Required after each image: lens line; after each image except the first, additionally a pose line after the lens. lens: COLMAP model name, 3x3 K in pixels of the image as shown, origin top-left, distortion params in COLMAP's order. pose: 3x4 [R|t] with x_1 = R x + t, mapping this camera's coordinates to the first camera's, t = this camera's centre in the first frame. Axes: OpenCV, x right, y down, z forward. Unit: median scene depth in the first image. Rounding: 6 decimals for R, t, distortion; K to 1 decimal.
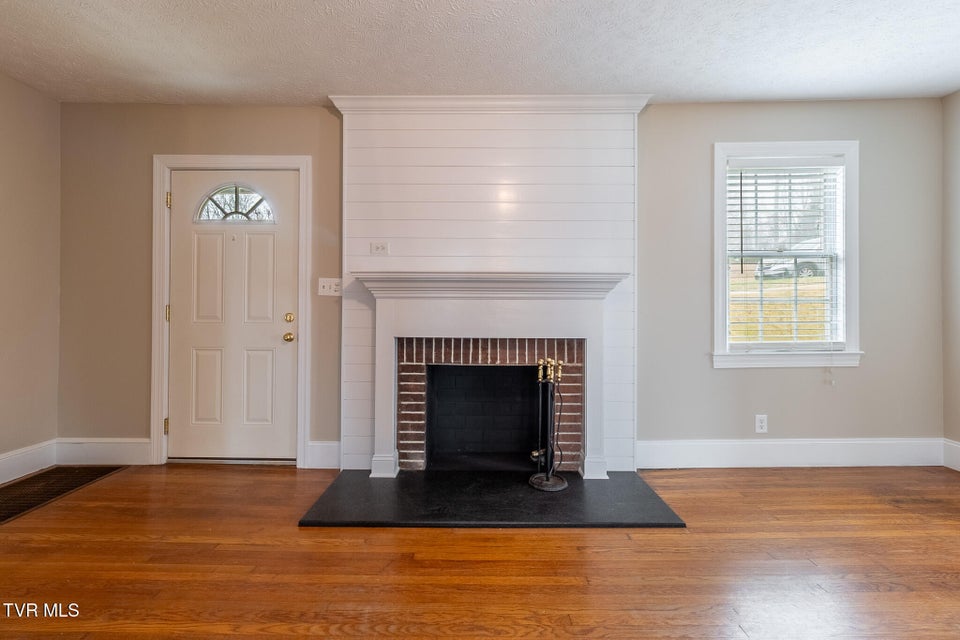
lens RADIAL K [[442.1, 0, 477.3], [0, 442.1, 303.4], [0, 0, 1]] dist [0.002550, 0.000287]
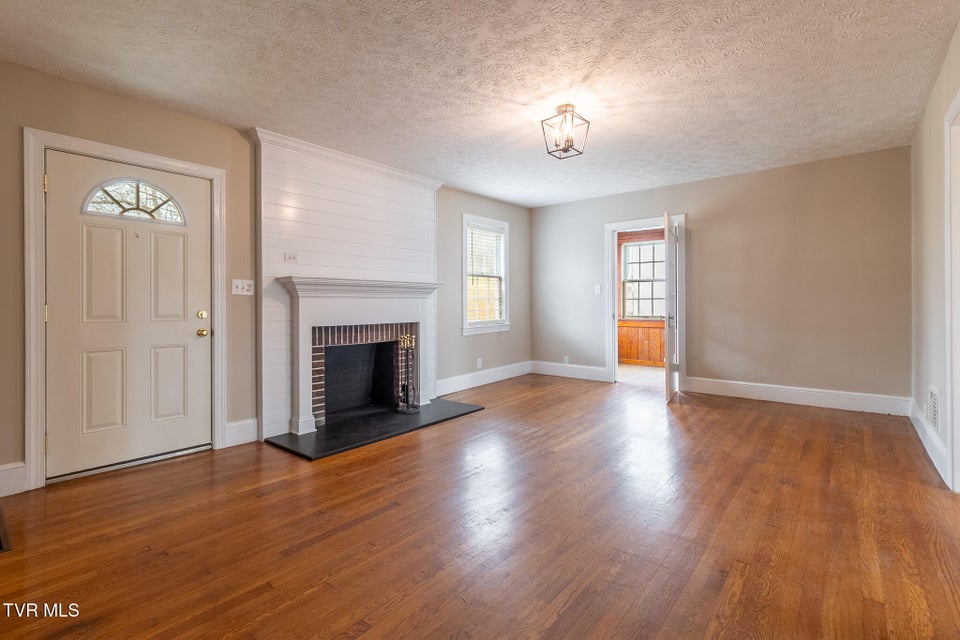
lens RADIAL K [[442.1, 0, 477.3], [0, 442.1, 303.4], [0, 0, 1]] dist [0.002550, 0.000287]
pose [[0.635190, -0.006763, 0.772327, -0.861651], [0.001372, 0.999970, 0.007627, -0.002863], [-0.772355, -0.003785, 0.635180, -0.215869]]
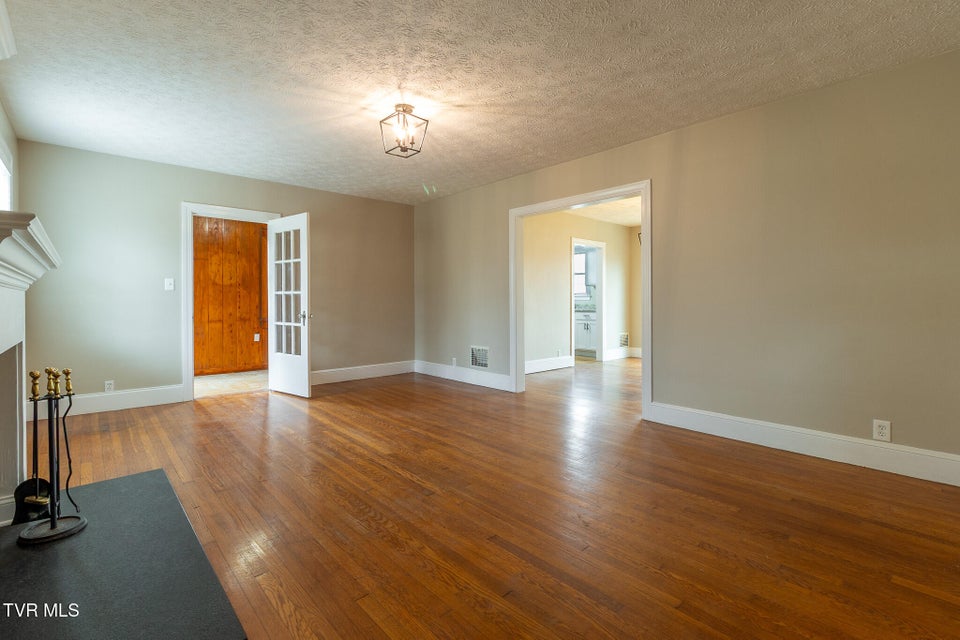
lens RADIAL K [[442.5, 0, 473.7], [0, 442.5, 302.9], [0, 0, 1]] dist [-0.002120, -0.000139]
pose [[-0.666294, -0.003889, 0.745679, -0.818737], [-0.004434, 0.999989, 0.001254, 0.007583], [-0.745676, -0.002471, -0.666304, 0.890031]]
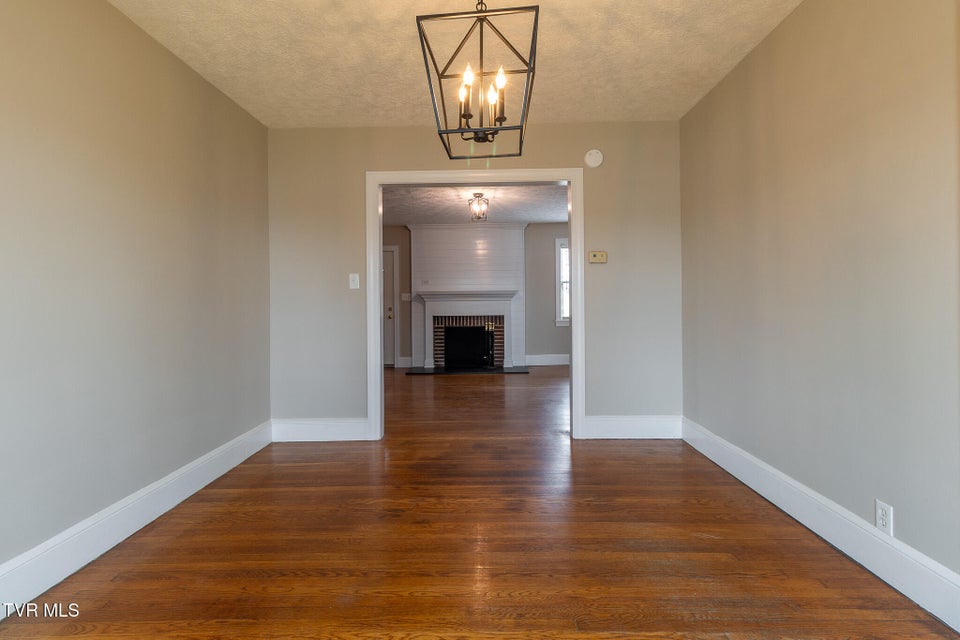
lens RADIAL K [[442.1, 0, 477.3], [0, 442.1, 303.4], [0, 0, 1]] dist [0.002550, 0.000287]
pose [[0.999780, -0.013392, -0.016165, 0.123151], [0.013665, 0.999764, 0.016917, -0.038609], [0.015935, -0.017134, 0.999726, -1.599235]]
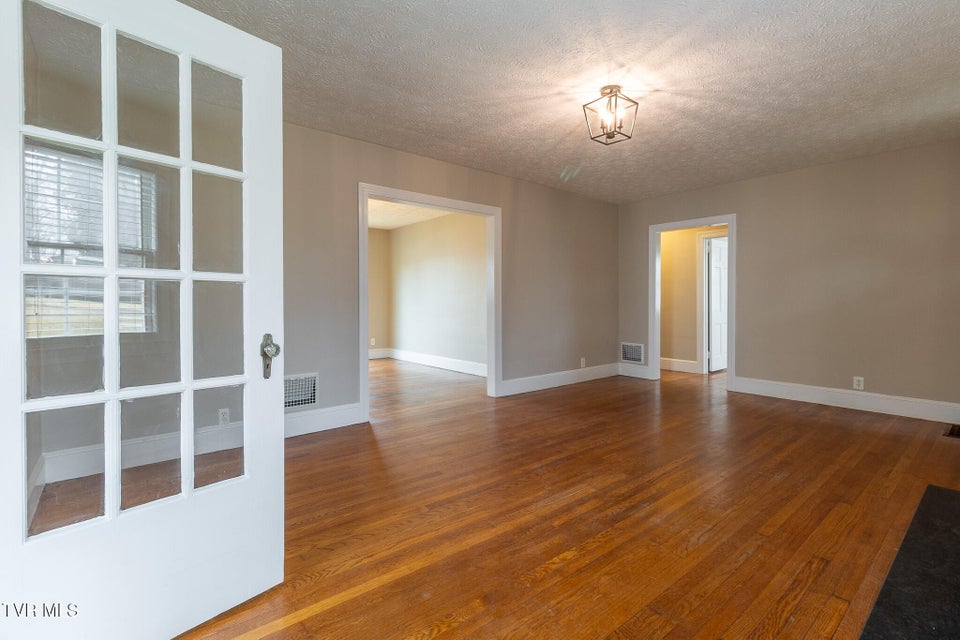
lens RADIAL K [[442.1, 0, 477.3], [0, 442.1, 303.4], [0, 0, 1]] dist [0.002550, 0.000287]
pose [[-0.765850, 0.001689, -0.643017, 0.955685], [0.004329, 0.999987, -0.002529, 0.007179], [0.643004, -0.004721, -0.765848, 0.855605]]
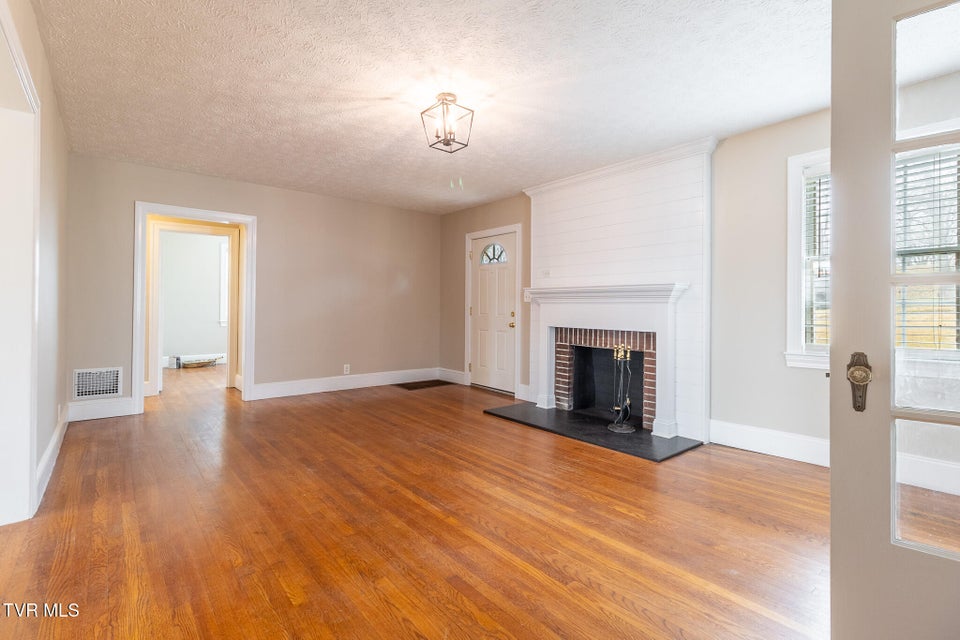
lens RADIAL K [[442.1, 0, 477.3], [0, 442.1, 303.4], [0, 0, 1]] dist [0.002550, 0.000287]
pose [[0.642201, -0.005751, -0.766515, 0.895052], [0.001831, 0.999981, -0.005969, -0.001878], [0.766534, 0.002430, 0.642199, -0.280041]]
